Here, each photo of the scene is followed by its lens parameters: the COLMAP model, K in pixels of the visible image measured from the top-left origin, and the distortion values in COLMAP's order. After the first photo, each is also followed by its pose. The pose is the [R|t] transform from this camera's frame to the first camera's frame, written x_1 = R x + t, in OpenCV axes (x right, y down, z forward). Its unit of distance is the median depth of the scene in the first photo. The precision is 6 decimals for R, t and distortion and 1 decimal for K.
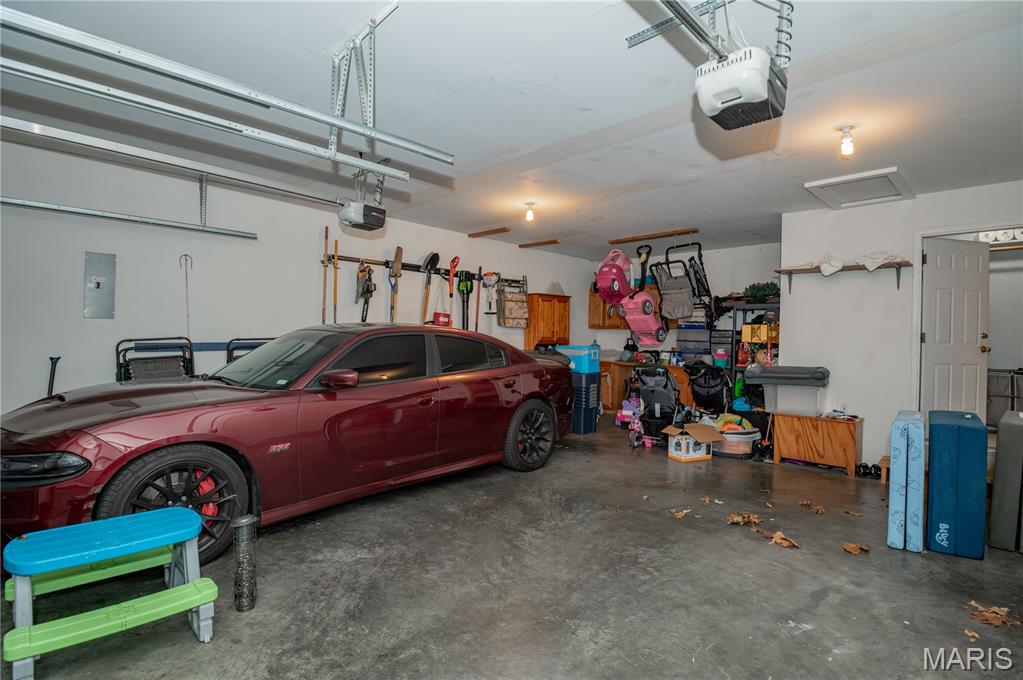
lens RADIAL K [[495.9, 0, 511.5], [0, 495.9, 340.0], [0, 0, 1]] dist [-0.018921, -0.007112]
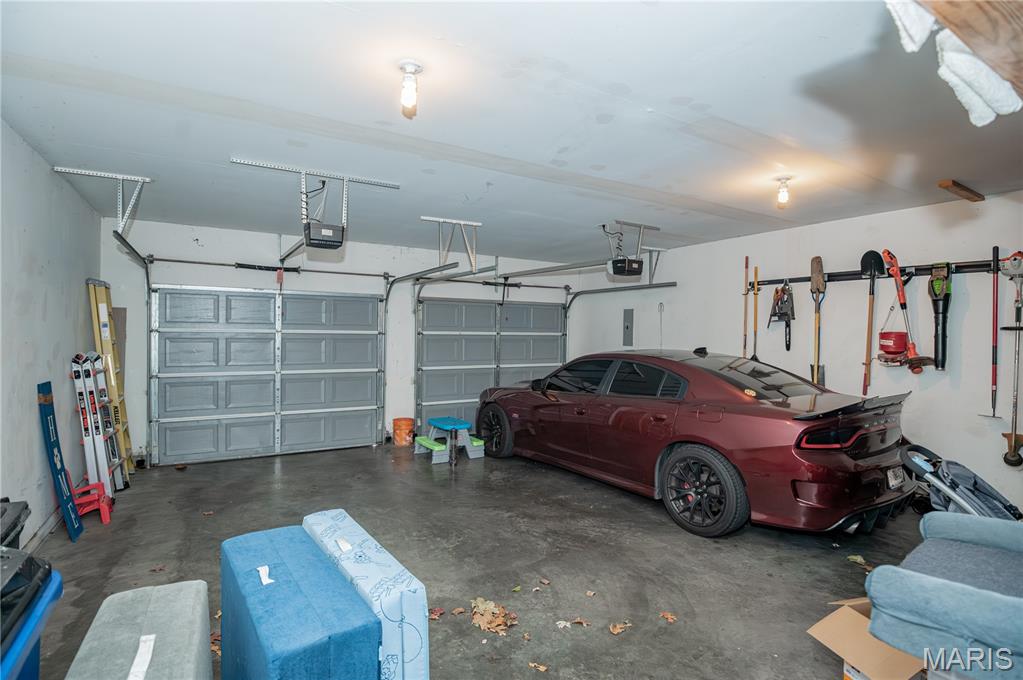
lens RADIAL K [[495.9, 0, 511.5], [0, 495.9, 340.0], [0, 0, 1]] dist [-0.018921, -0.007112]
pose [[-0.228343, -0.013397, -0.973489, 1.071418], [-0.019865, 0.999761, -0.009099, -0.045287], [0.973378, 0.017261, -0.228555, 1.064611]]
